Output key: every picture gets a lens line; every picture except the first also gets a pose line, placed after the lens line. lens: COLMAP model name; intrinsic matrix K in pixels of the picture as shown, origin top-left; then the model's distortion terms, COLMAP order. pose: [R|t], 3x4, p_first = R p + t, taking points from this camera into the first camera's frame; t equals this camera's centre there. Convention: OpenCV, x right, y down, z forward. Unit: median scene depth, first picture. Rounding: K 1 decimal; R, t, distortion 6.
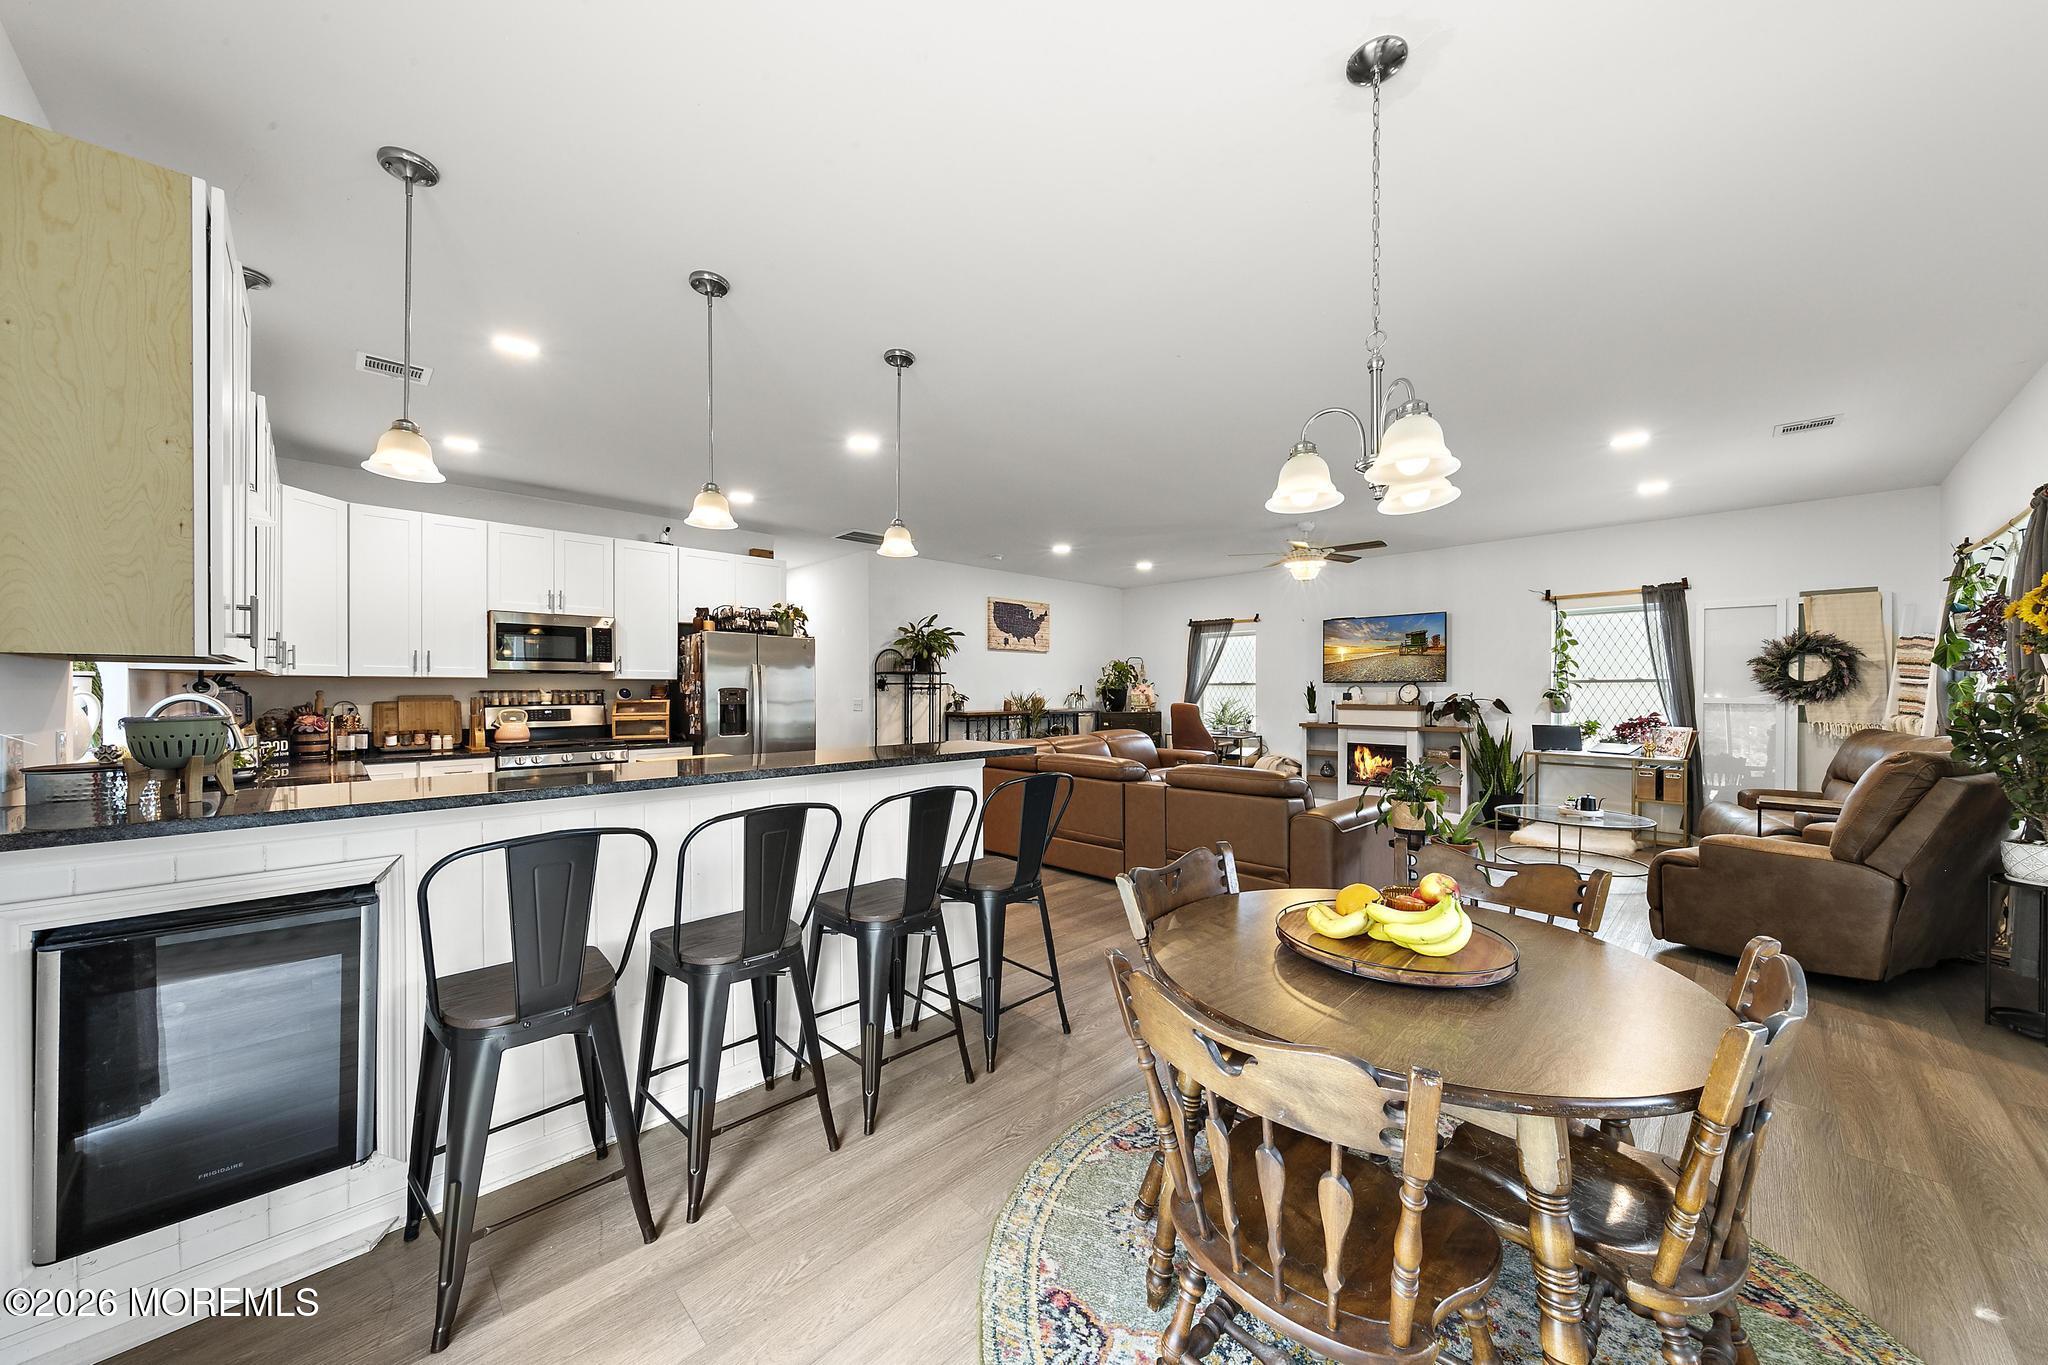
lens RADIAL K [[710.9, 0, 1026.1], [0, 710.9, 688.3], [0, 0, 1]] dist [-0.000209, 0.000241]
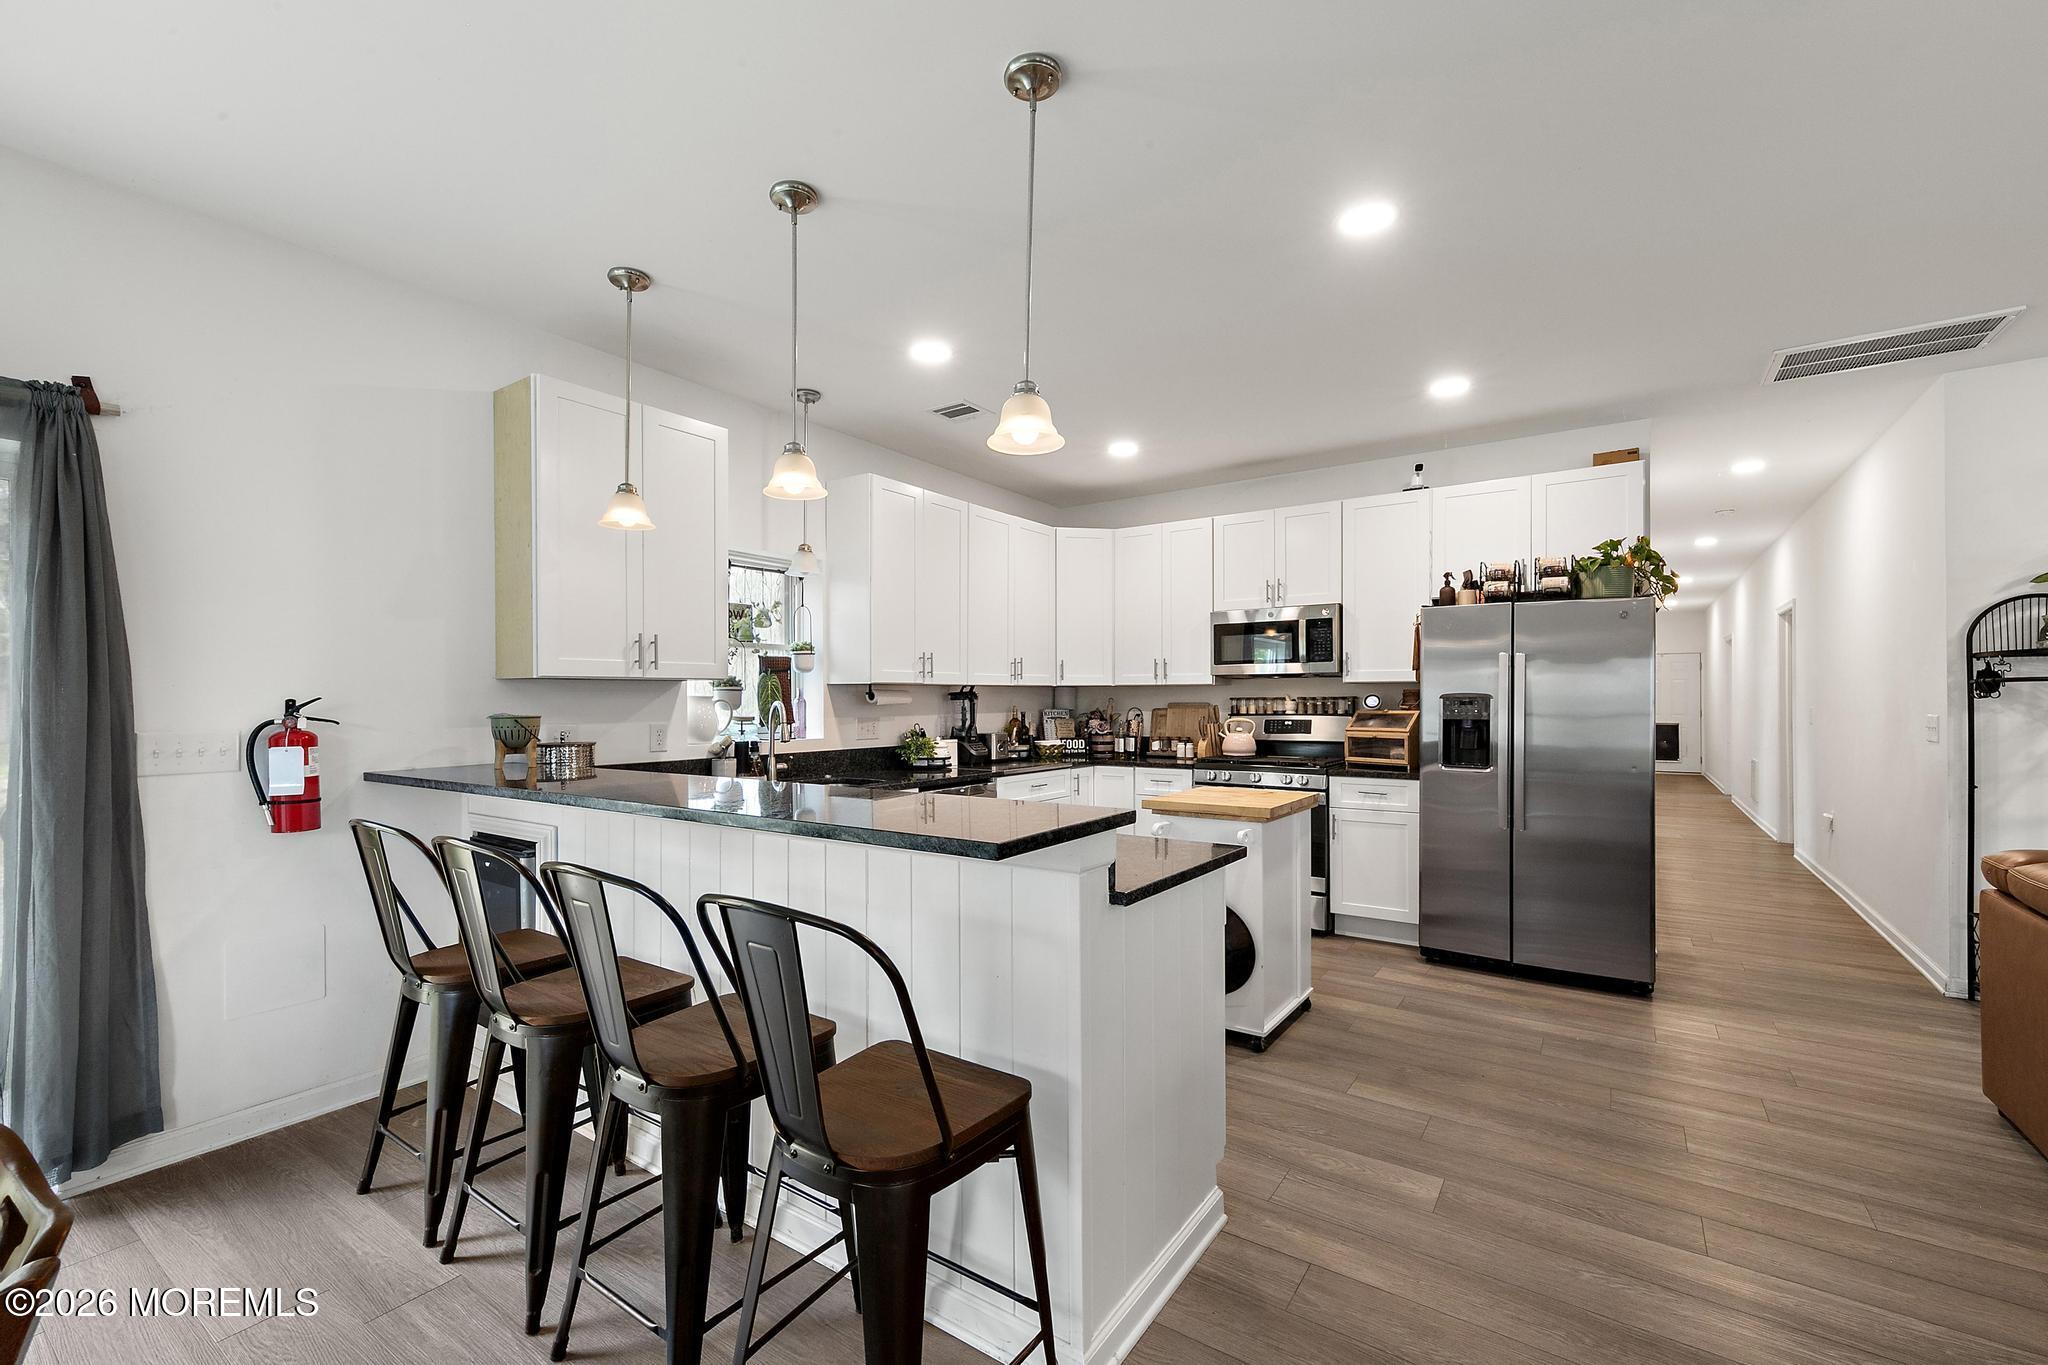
lens RADIAL K [[806.1, 0, 1016.4], [0, 806.1, 693.3], [0, 0, 1]] dist [0.007318, -0.000575]
pose [[0.147040, -0.005740, -0.989114, 0.208170], [0.004560, 0.999976, -0.005125, 0.001468], [0.989120, -0.003757, 0.147062, 0.501939]]
